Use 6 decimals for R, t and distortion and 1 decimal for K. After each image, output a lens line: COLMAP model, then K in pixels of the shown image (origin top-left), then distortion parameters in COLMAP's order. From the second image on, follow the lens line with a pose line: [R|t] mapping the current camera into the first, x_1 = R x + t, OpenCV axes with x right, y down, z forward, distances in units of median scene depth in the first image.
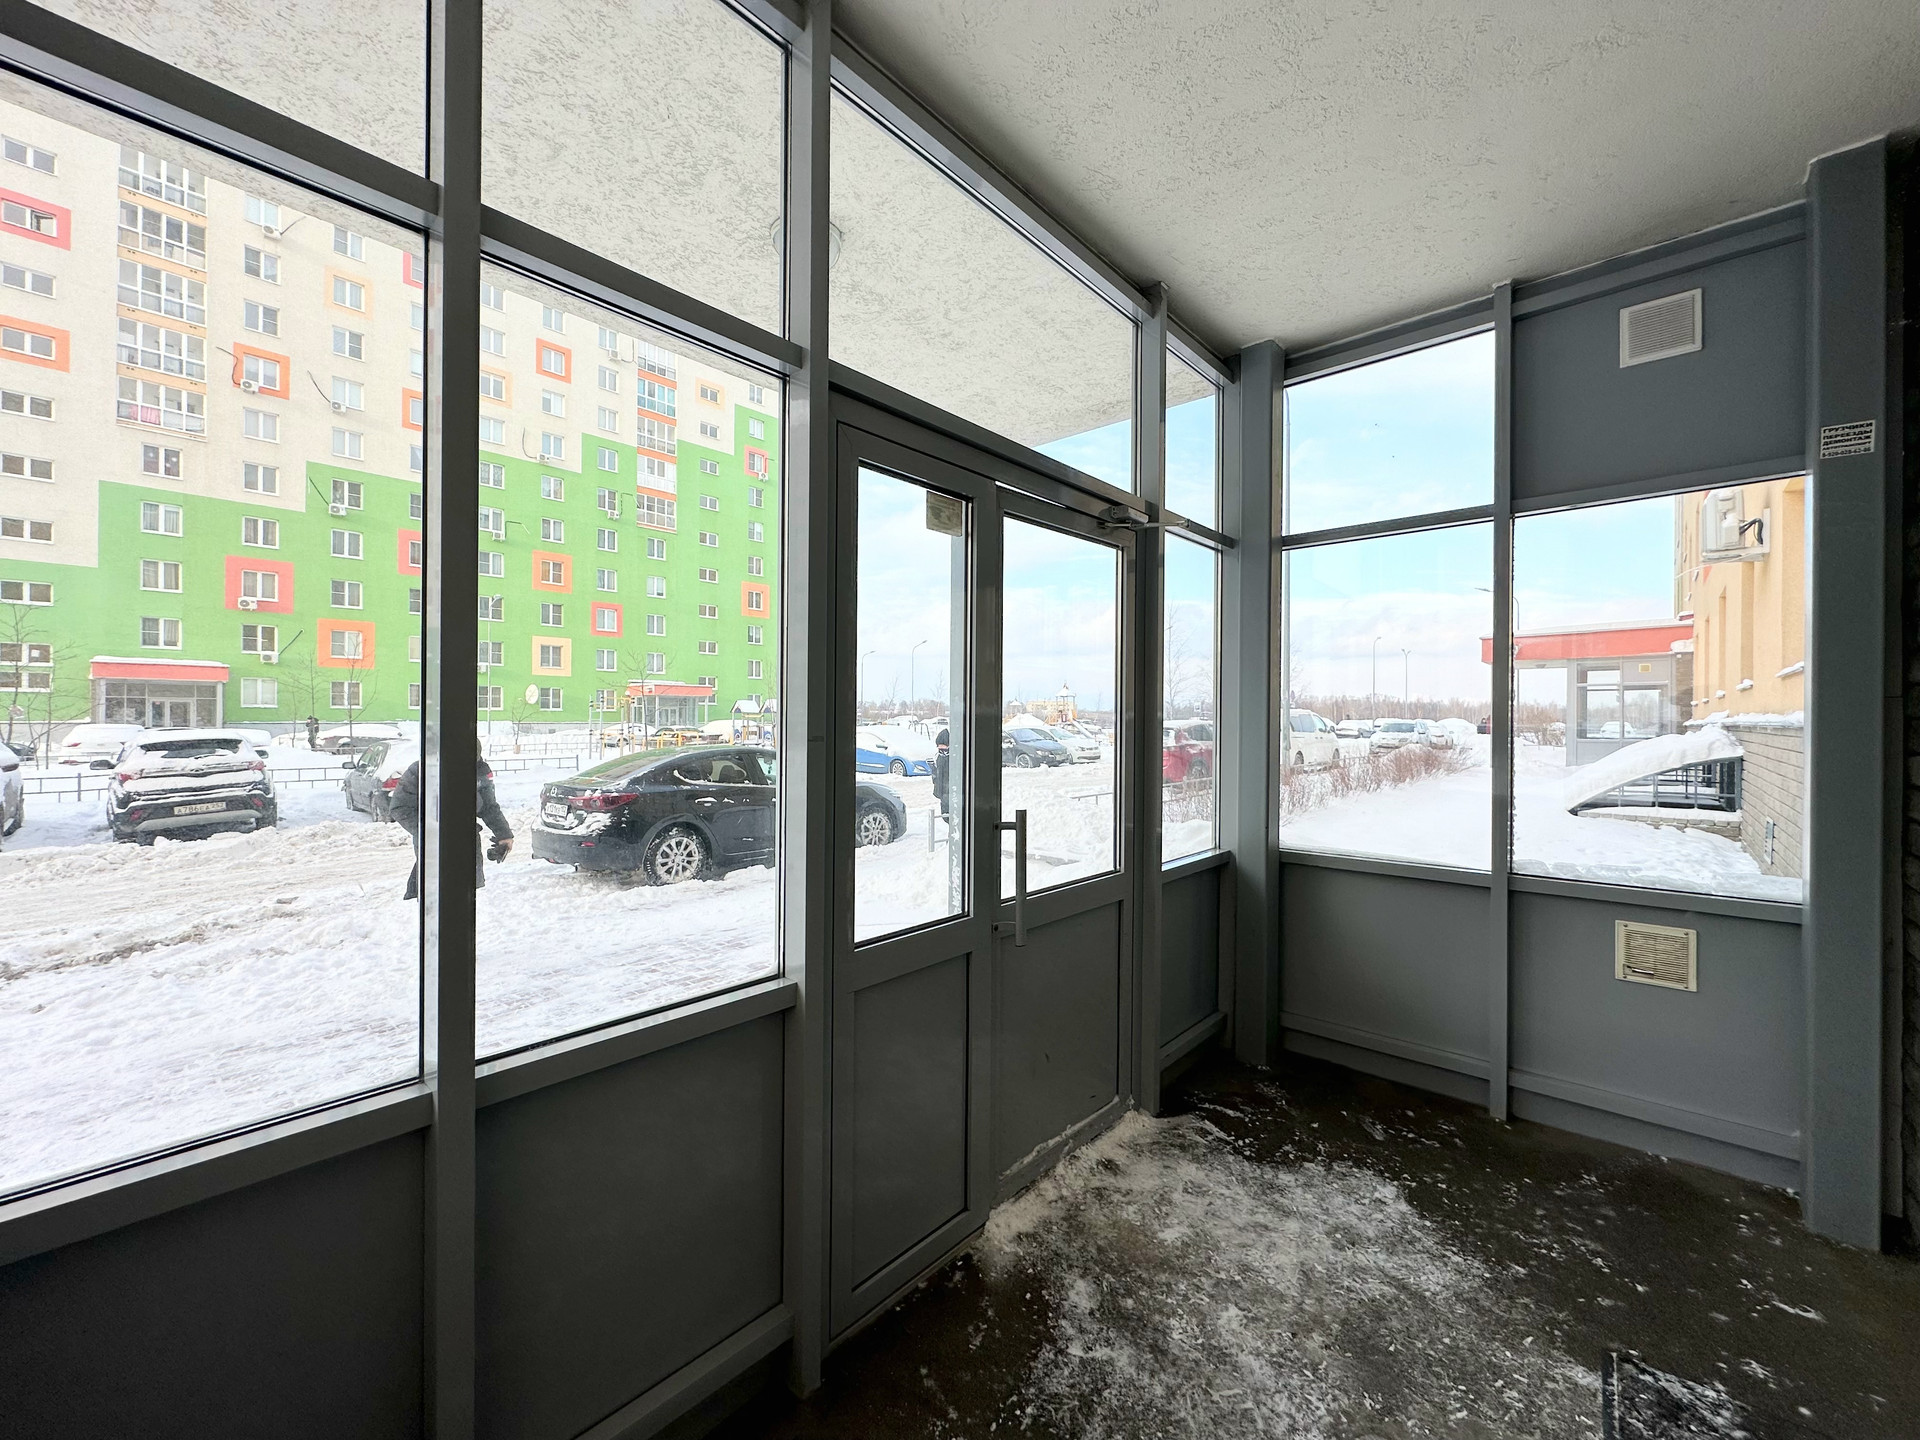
lens RADIAL K [[763.8, 0, 959.3], [0, 763.8, 720.0], [0, 0, 1]] dist [-0.002553, 0.000449]
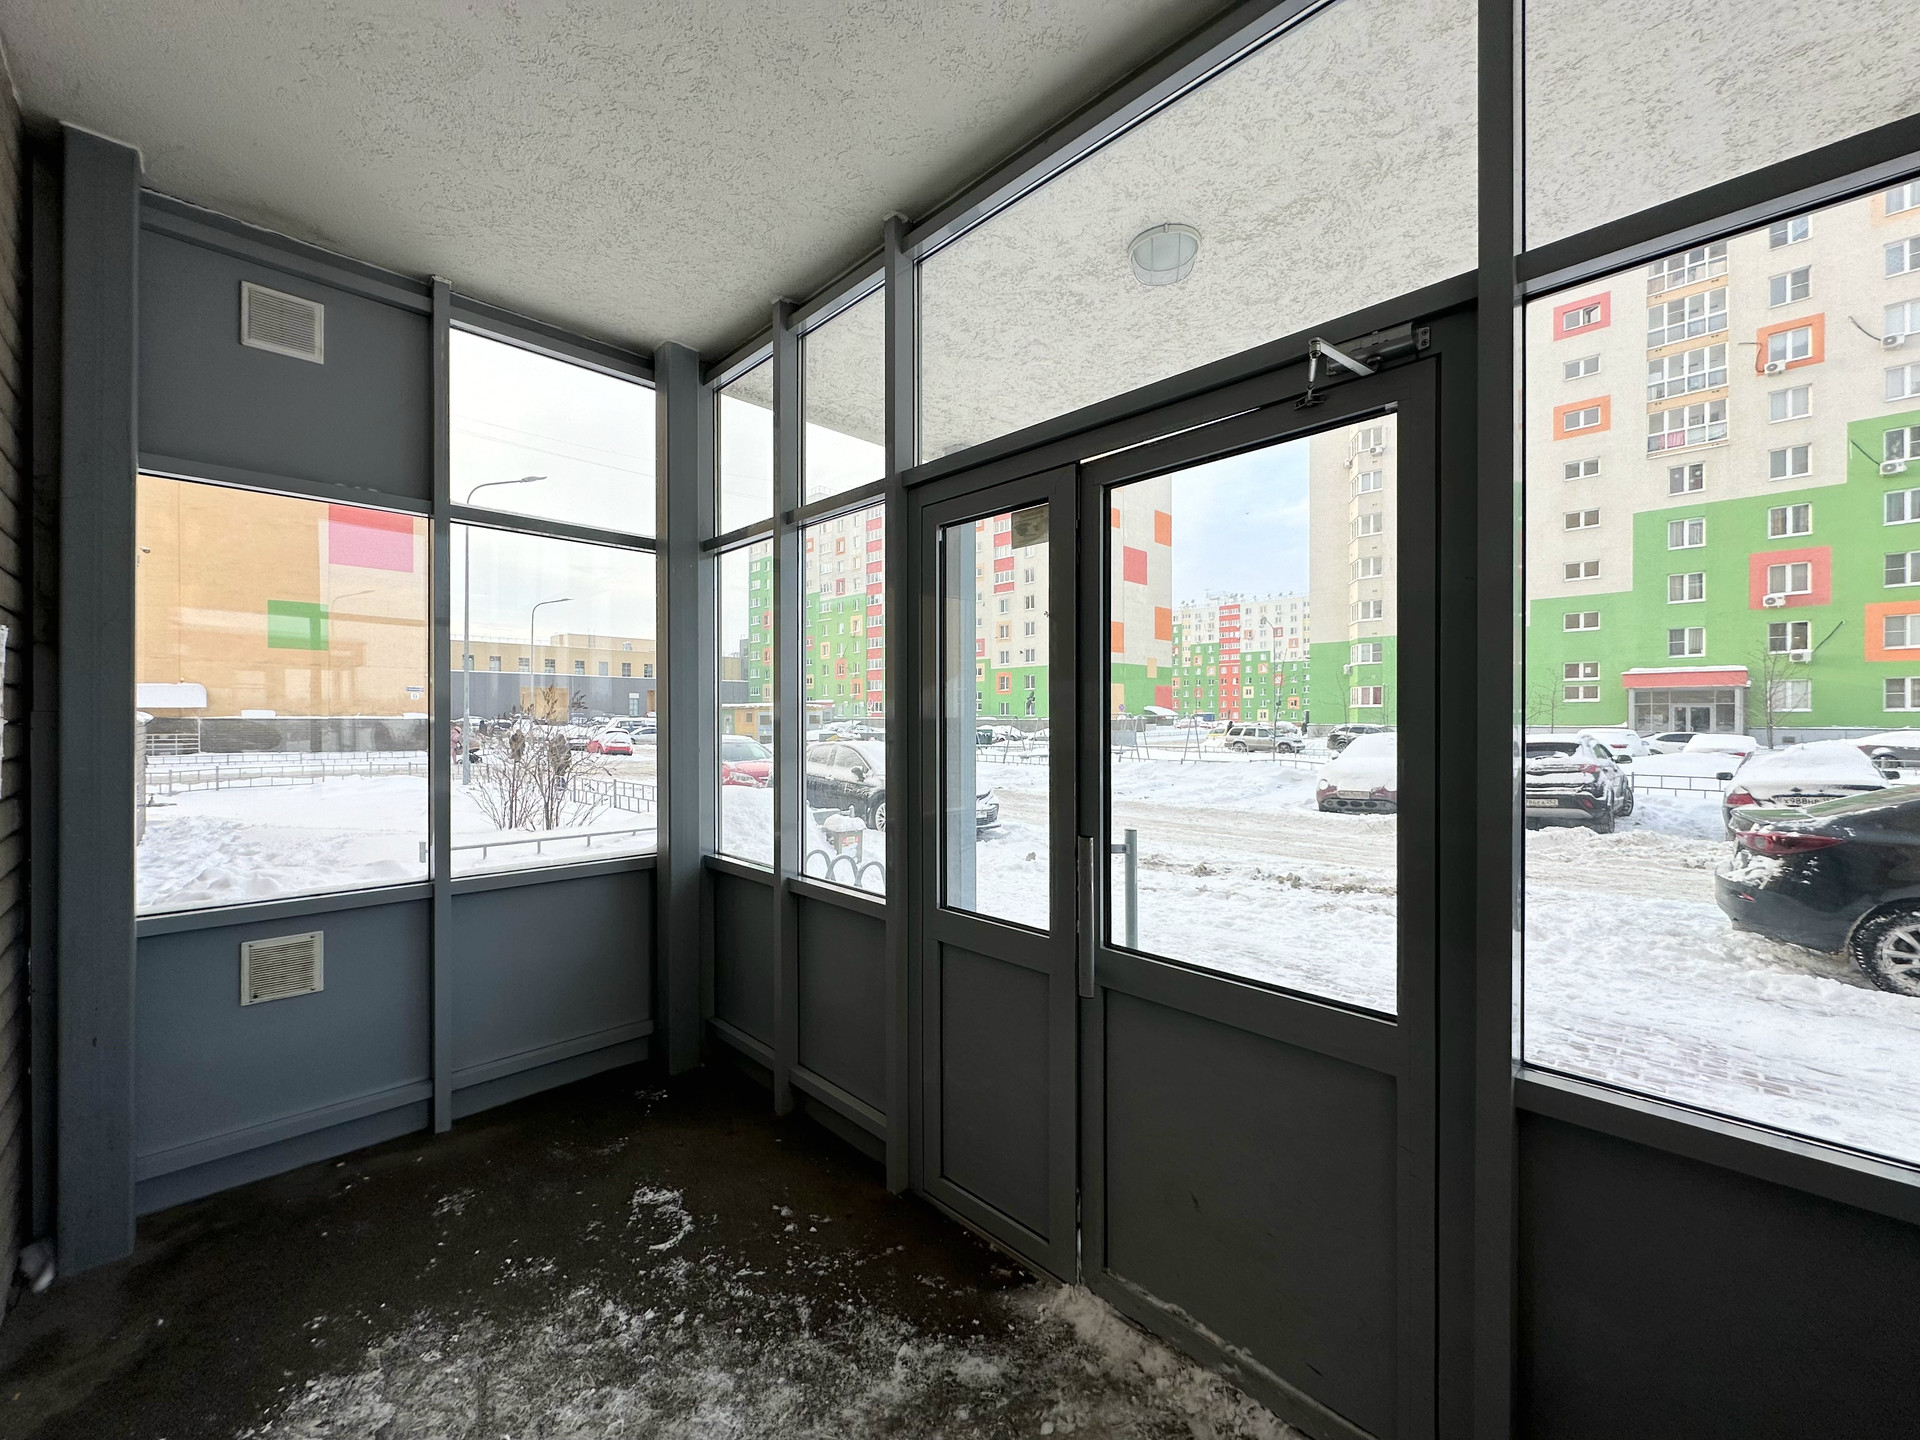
lens RADIAL K [[763.8, 0, 955.0], [0, 763.8, 716.6], [0, 0, 1]] dist [-0.002553, 0.000449]
pose [[-0.060370, -0.007669, -0.998147, 0.289833], [-0.003181, 0.999967, -0.007491, -0.002443], [0.998171, 0.002723, -0.060392, 0.279365]]
